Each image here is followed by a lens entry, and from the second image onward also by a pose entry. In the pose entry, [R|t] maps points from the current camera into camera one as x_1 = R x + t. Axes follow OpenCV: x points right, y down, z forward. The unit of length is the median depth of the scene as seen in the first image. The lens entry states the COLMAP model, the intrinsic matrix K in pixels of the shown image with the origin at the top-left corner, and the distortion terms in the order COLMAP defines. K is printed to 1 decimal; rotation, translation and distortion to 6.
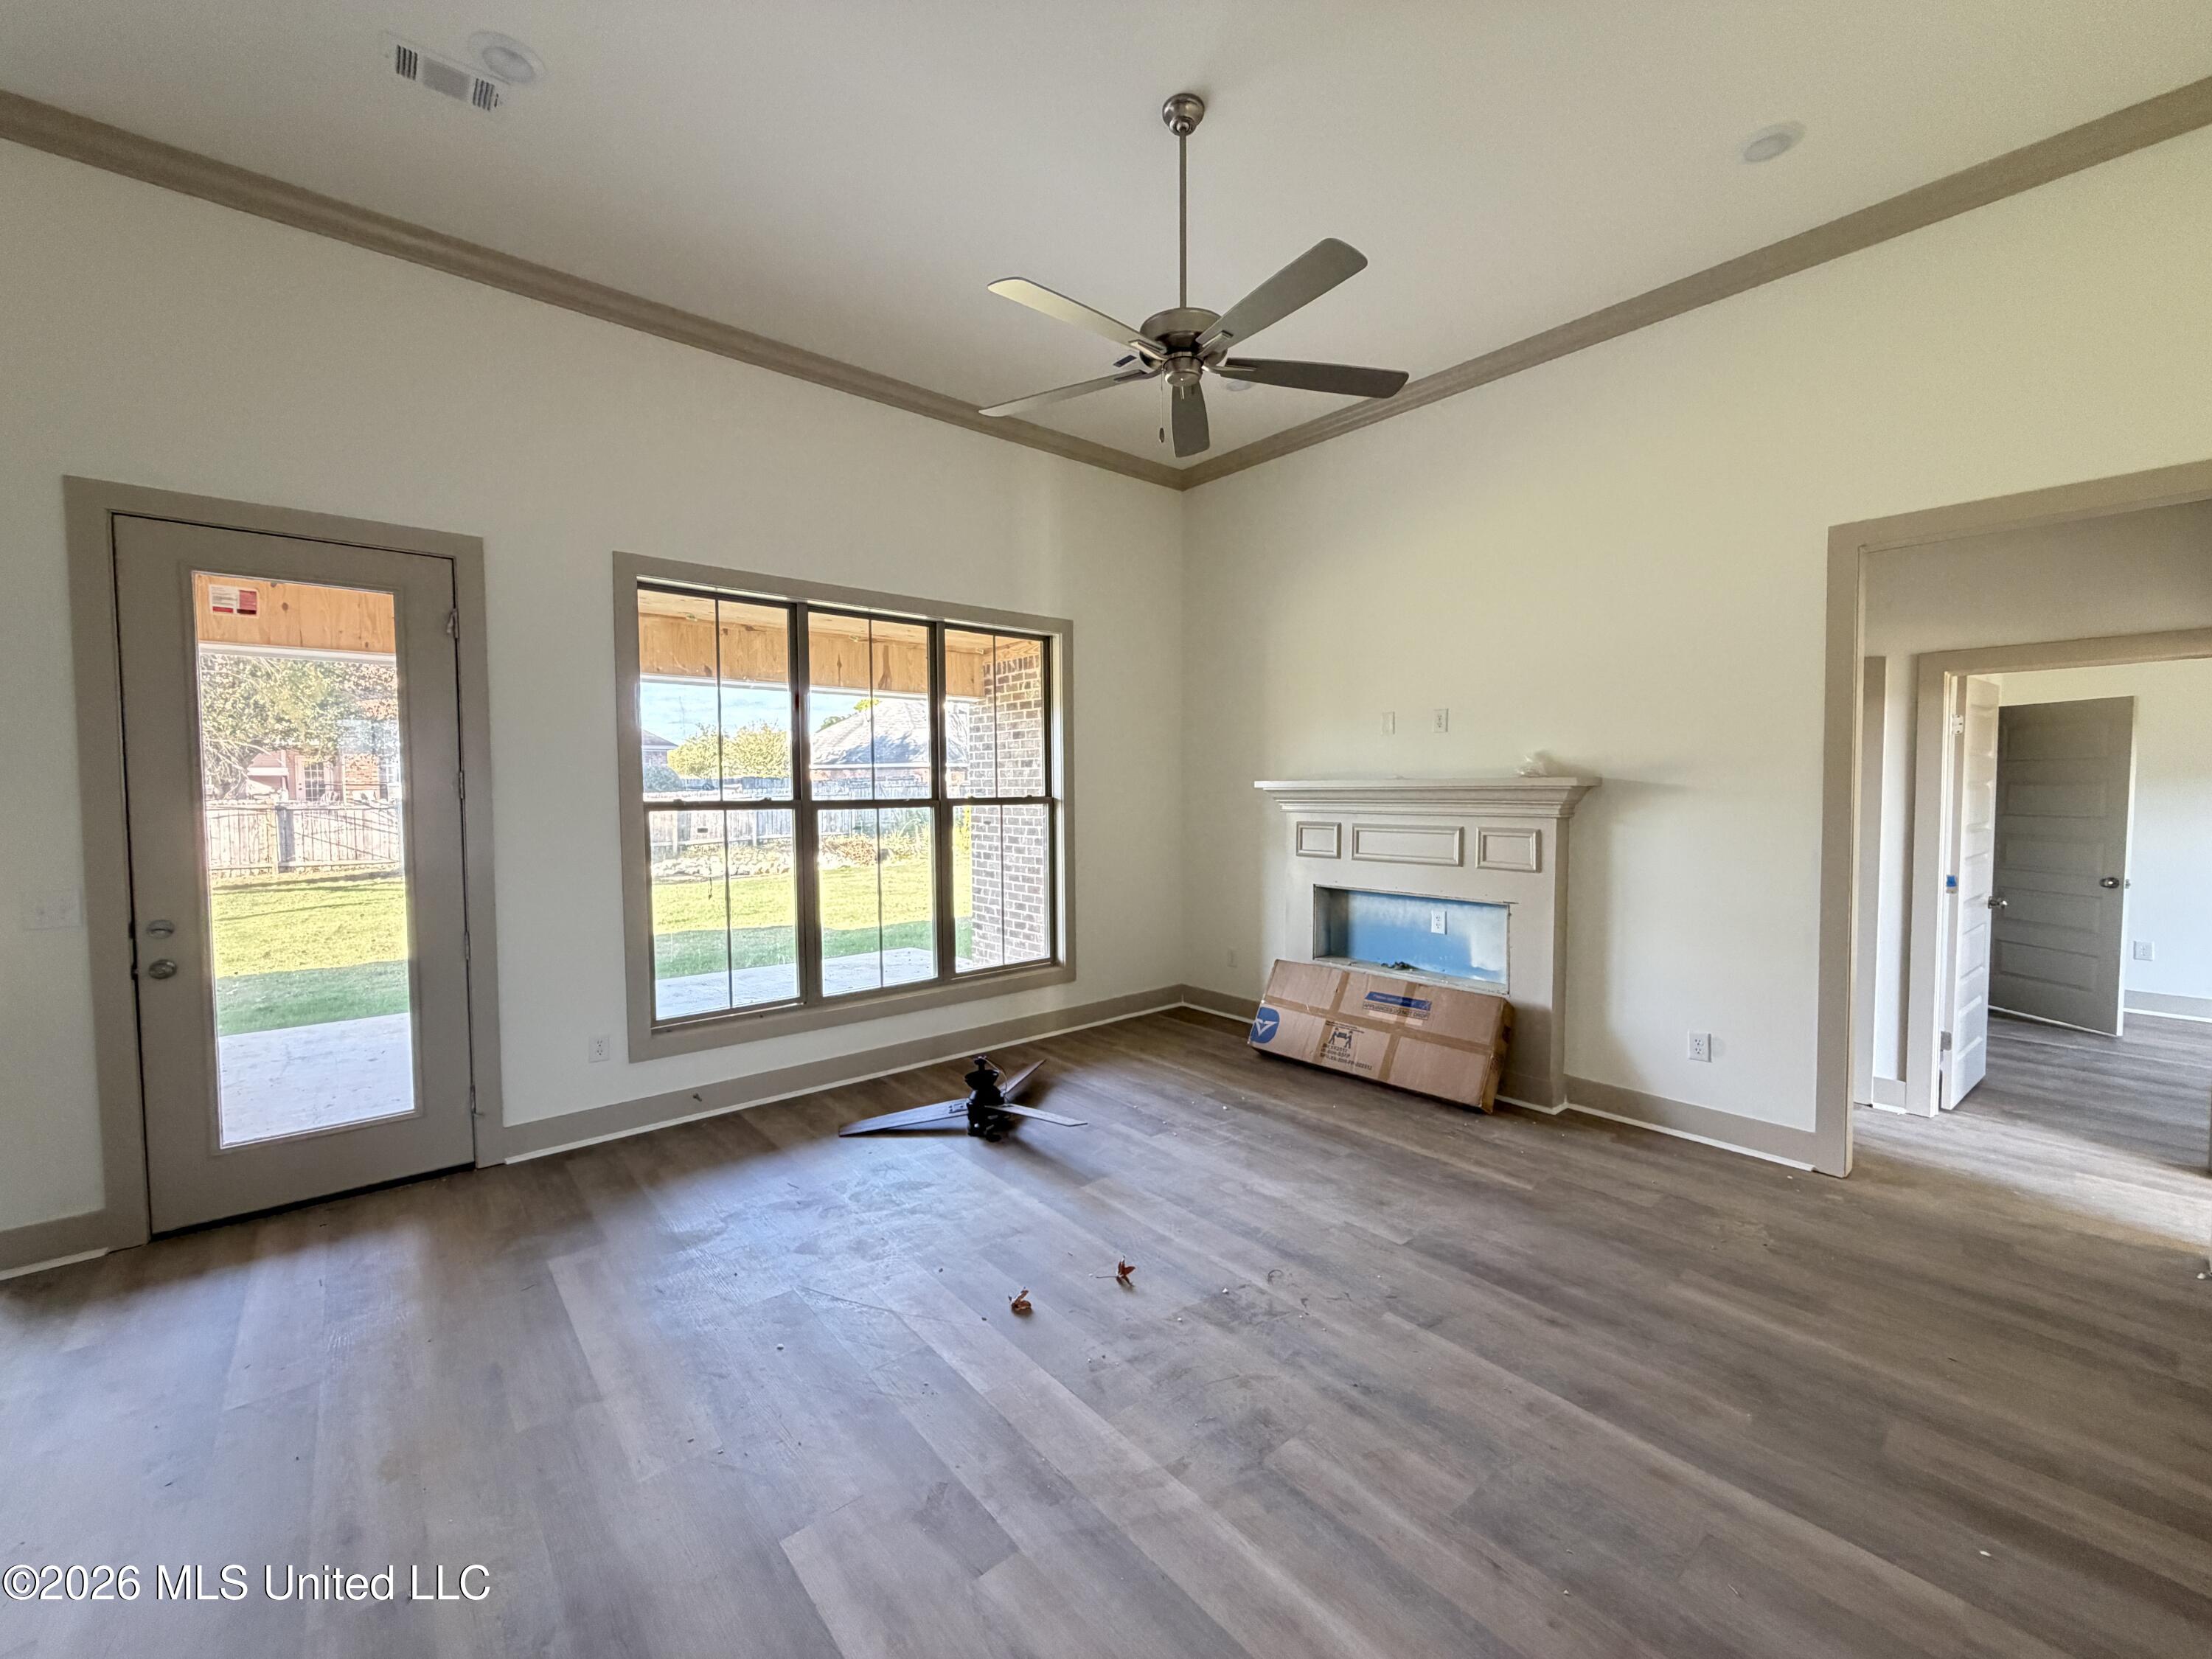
lens RADIAL K [[881.7, 0, 1096.8], [0, 881.7, 822.6], [0, 0, 1]] dist [0.001904, -0.000794]
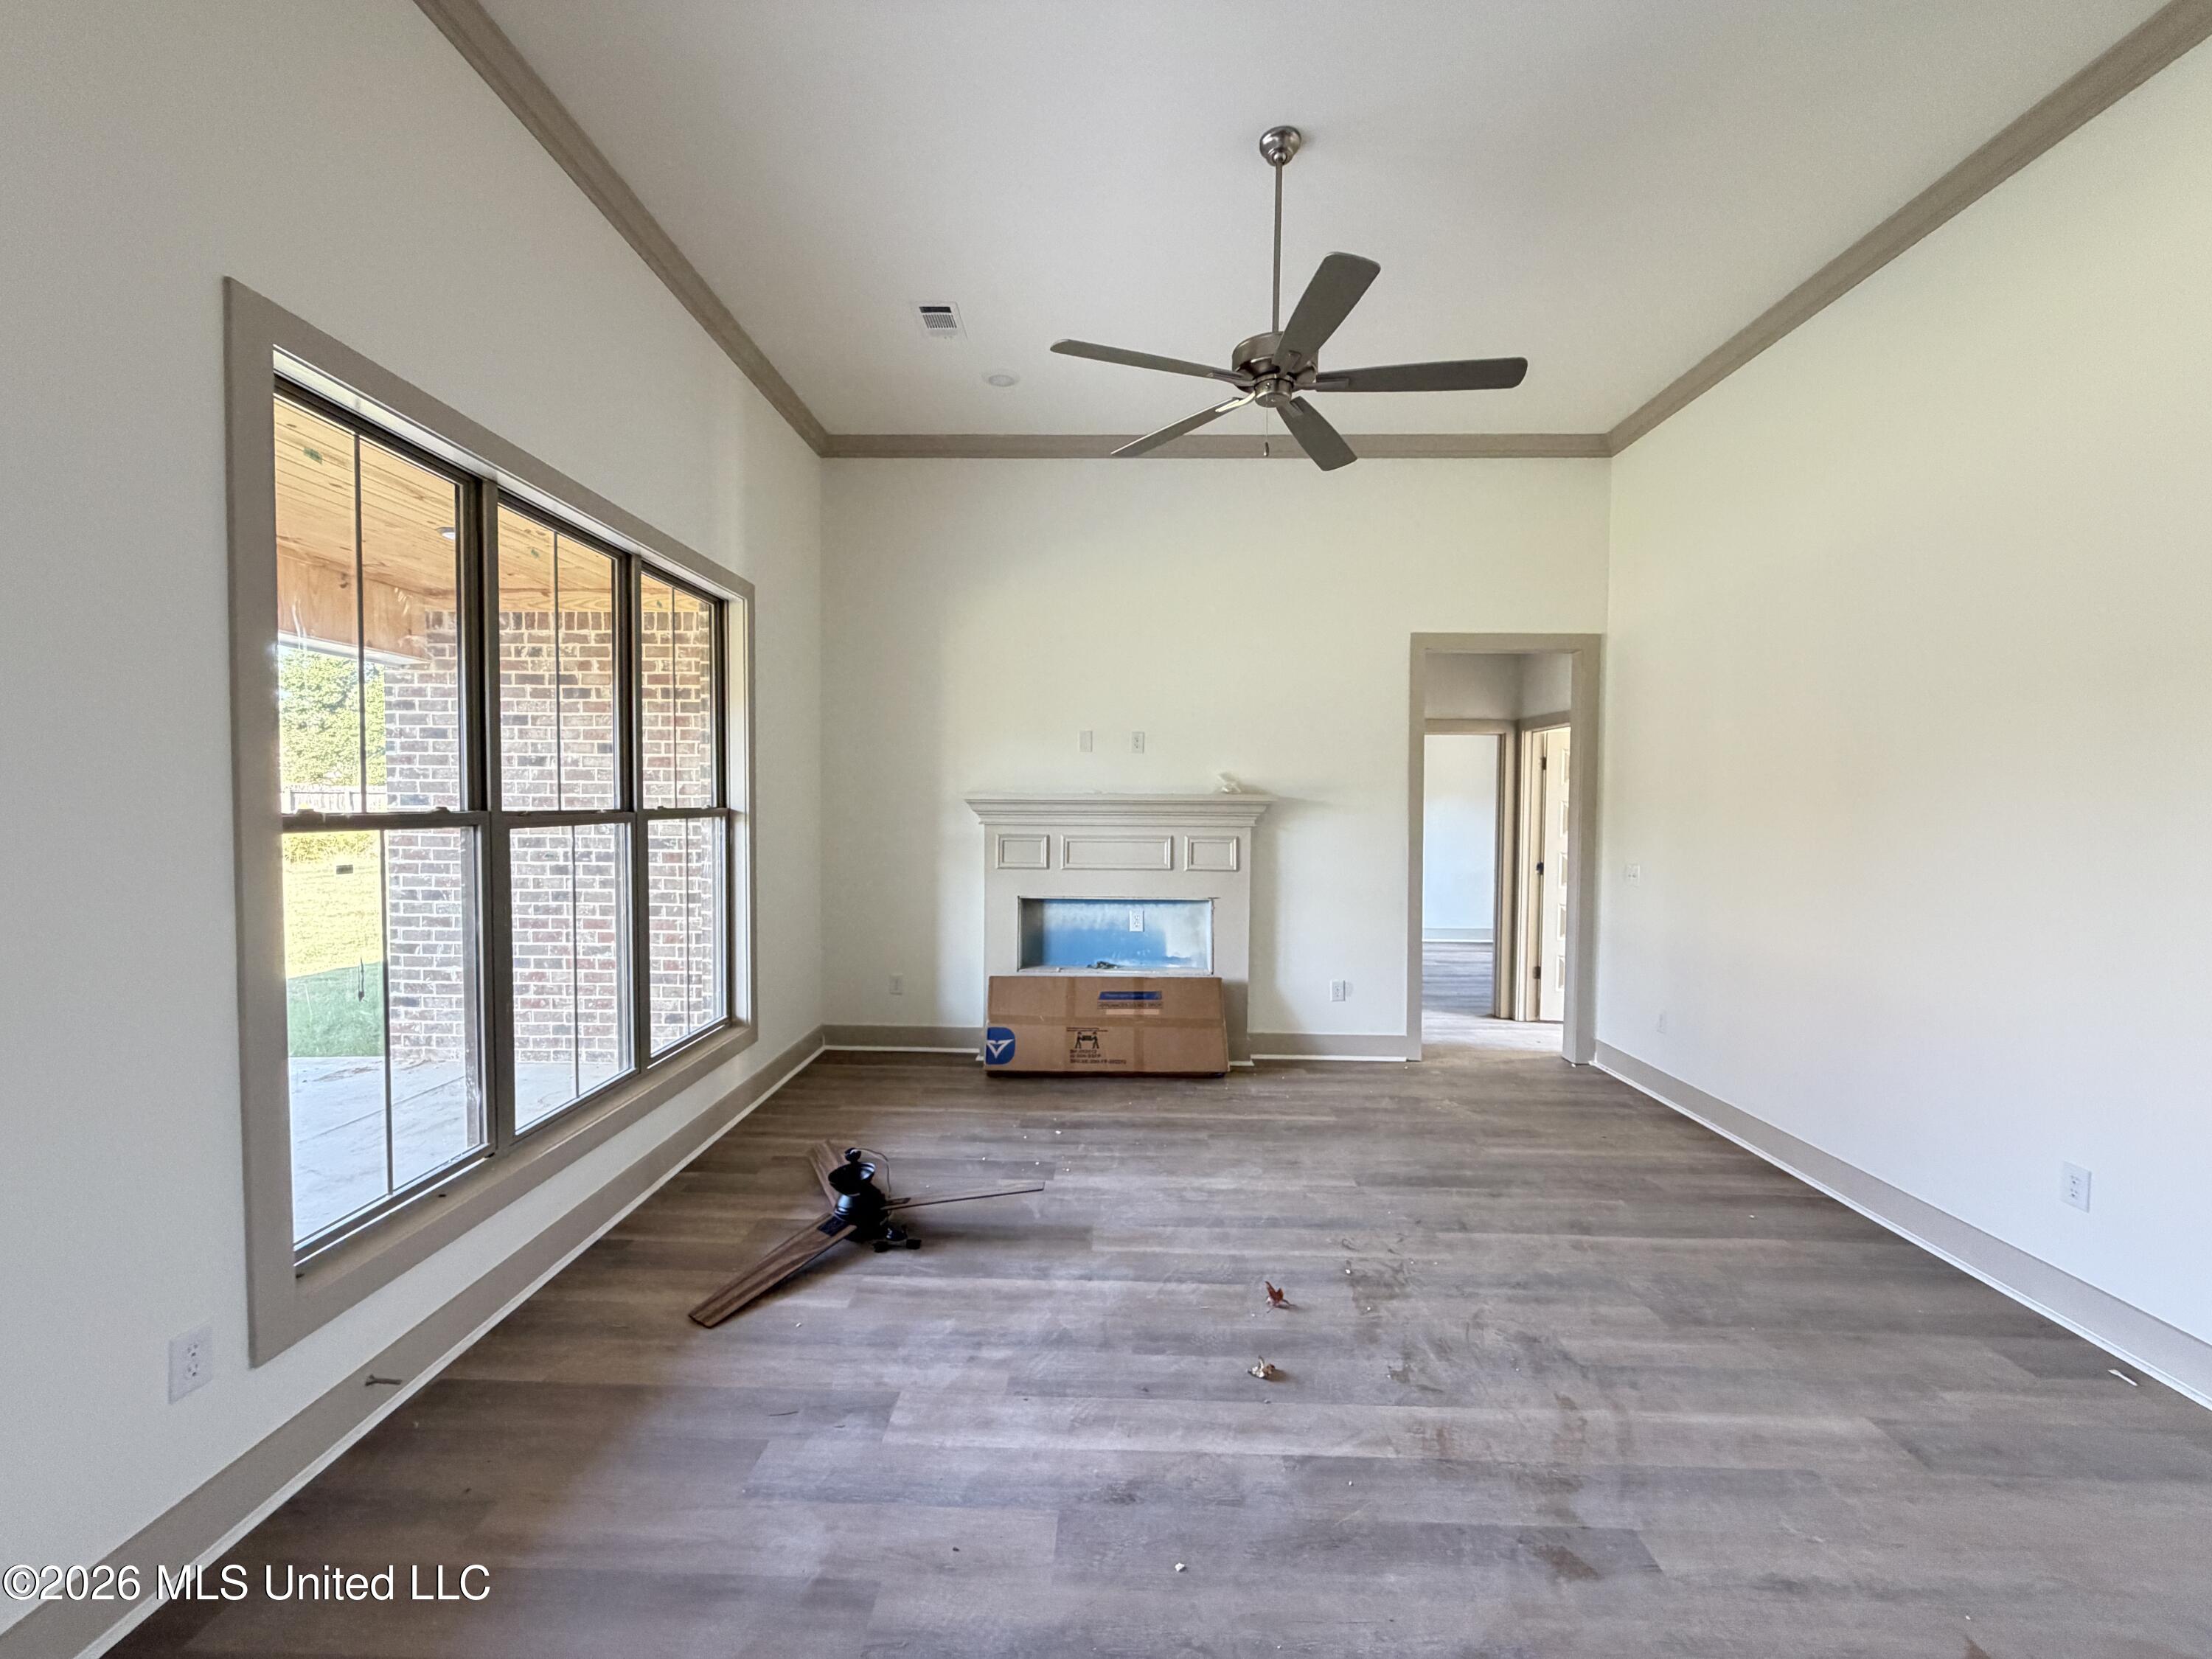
lens RADIAL K [[881.7, 0, 1096.1], [0, 881.7, 827.6], [0, 0, 1]] dist [0.001904, -0.000794]
pose [[0.667510, -0.011855, 0.744507, -0.552374], [0.018133, 0.999836, -0.000337, -0.008313], [-0.744380, 0.013725, 0.667615, 0.329793]]
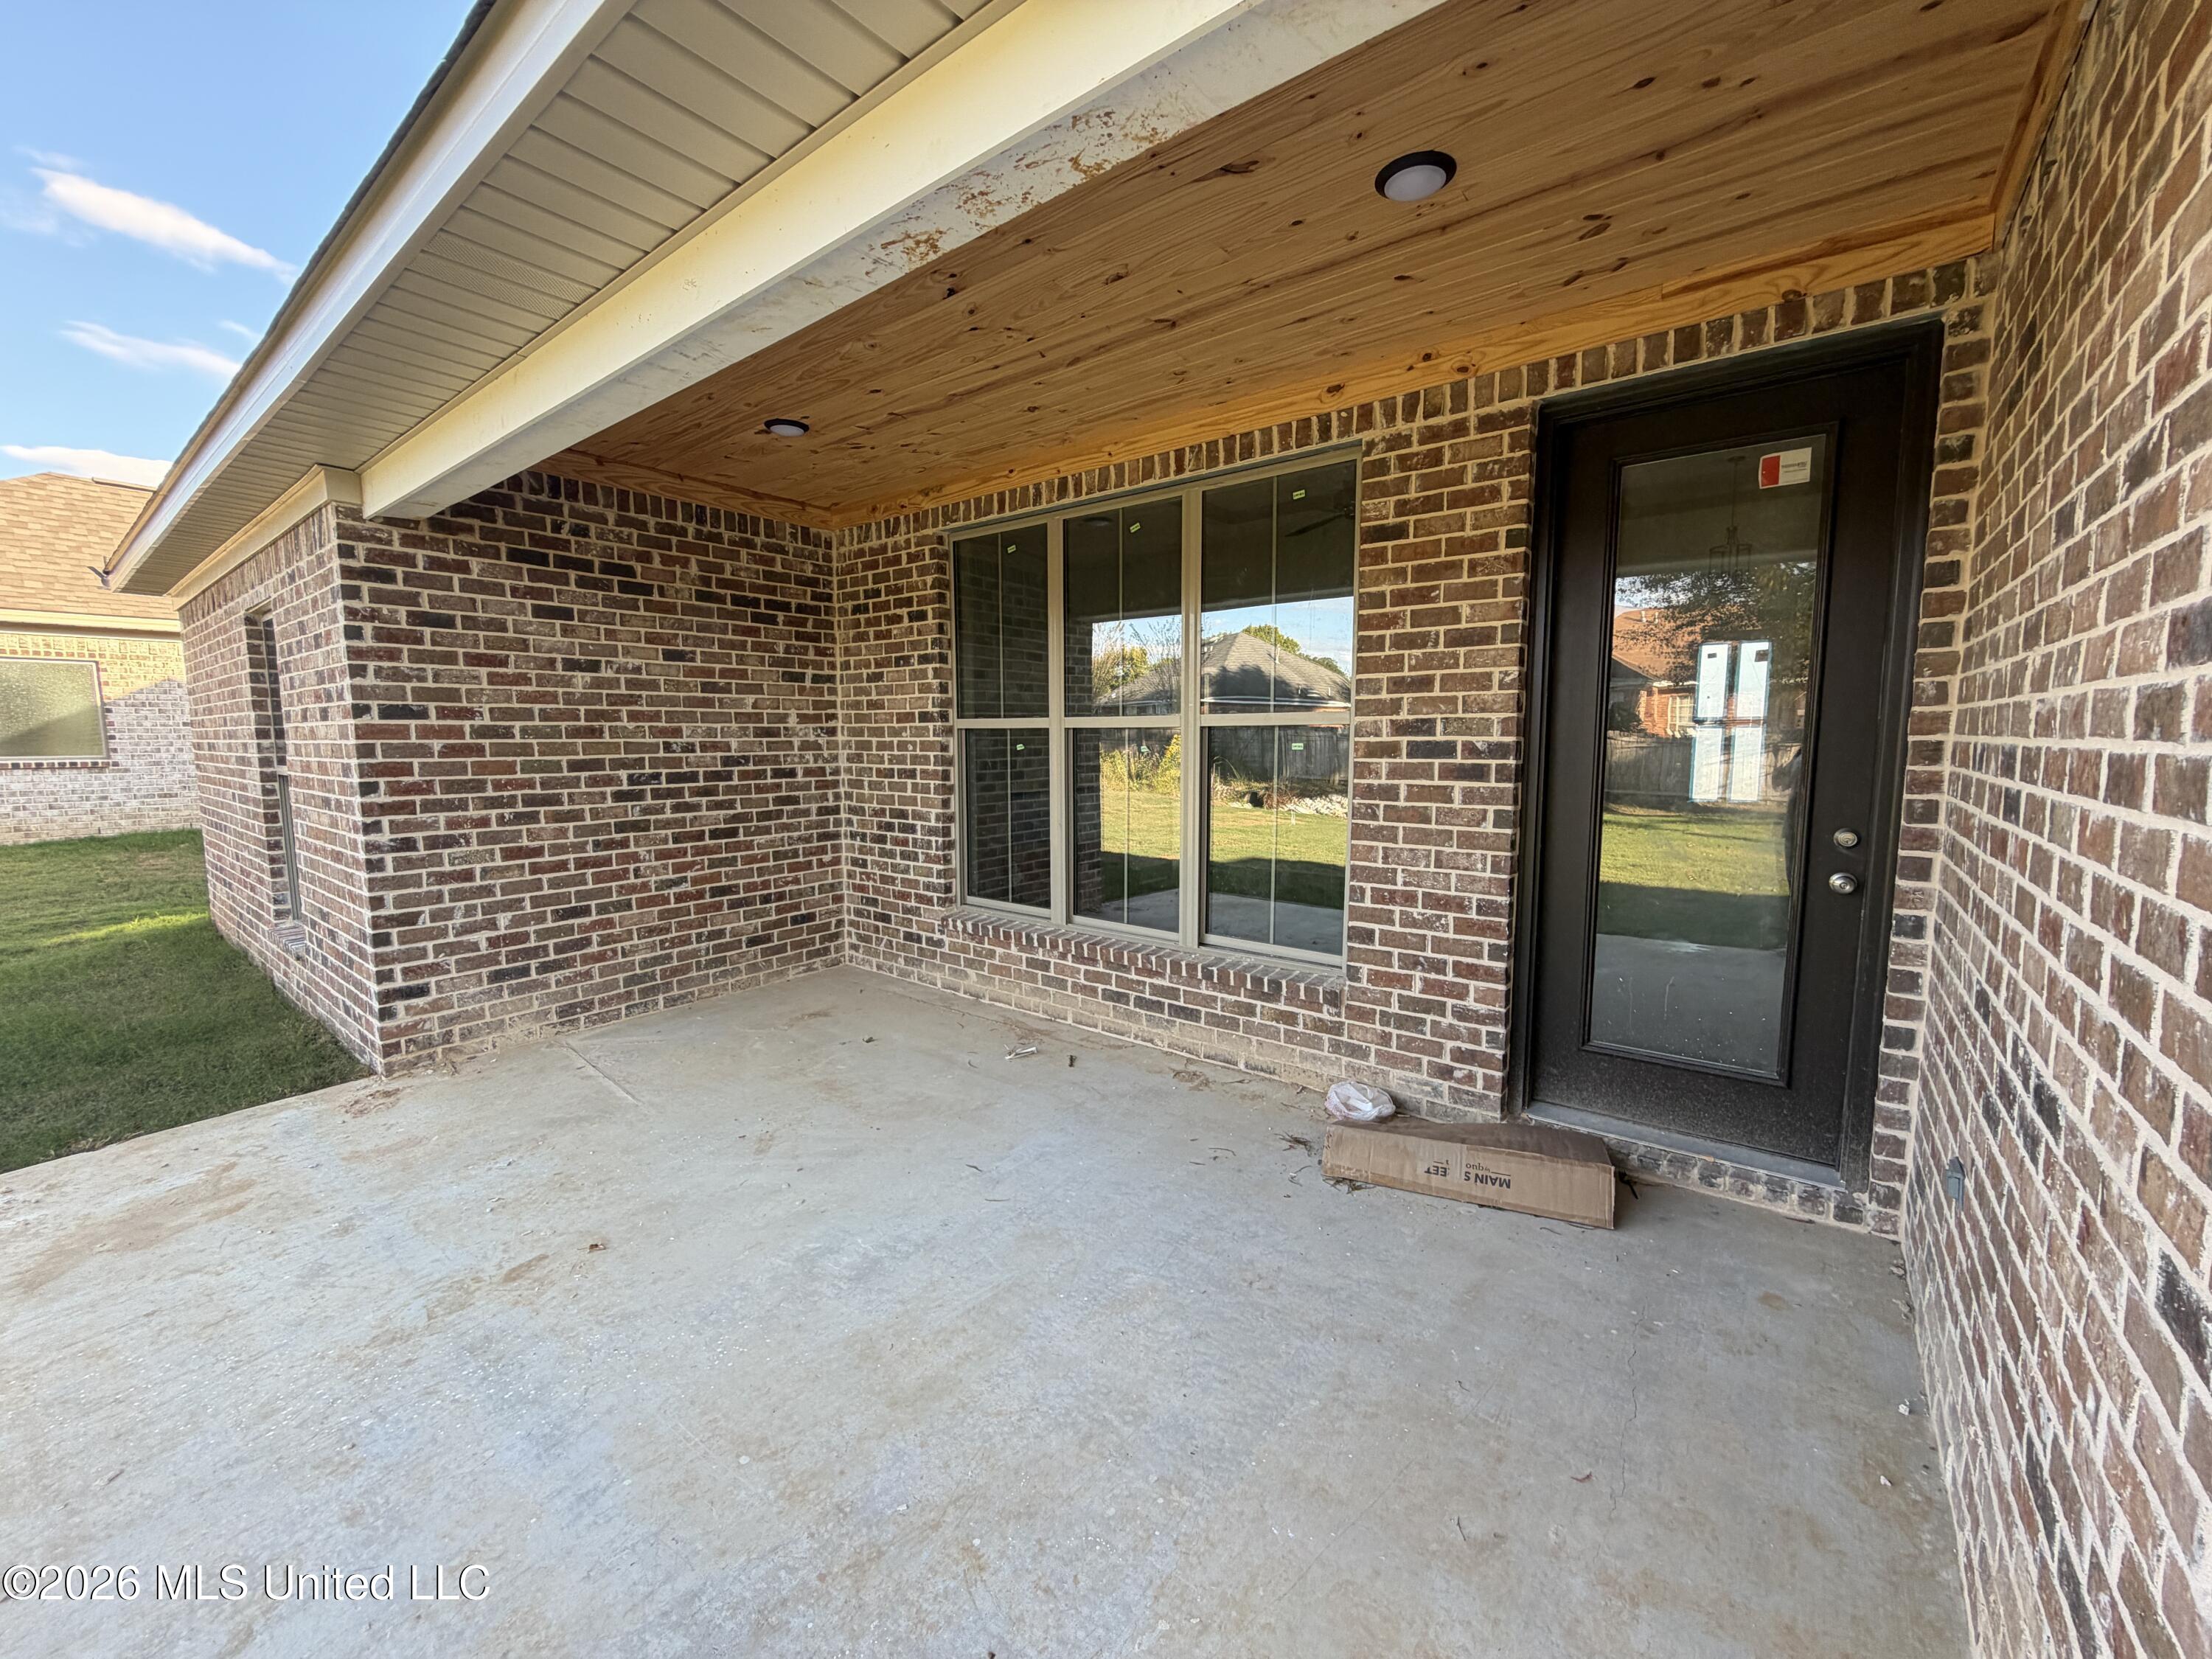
lens RADIAL K [[881.7, 0, 1099.2], [0, 881.7, 826.3], [0, 0, 1]] dist [0.001904, -0.000794]
pose [[-0.191856, -0.092966, 0.977010, -1.311504], [0.047482, 0.993458, 0.103855, -0.009657], [-0.980274, 0.066316, -0.186186, 1.400654]]
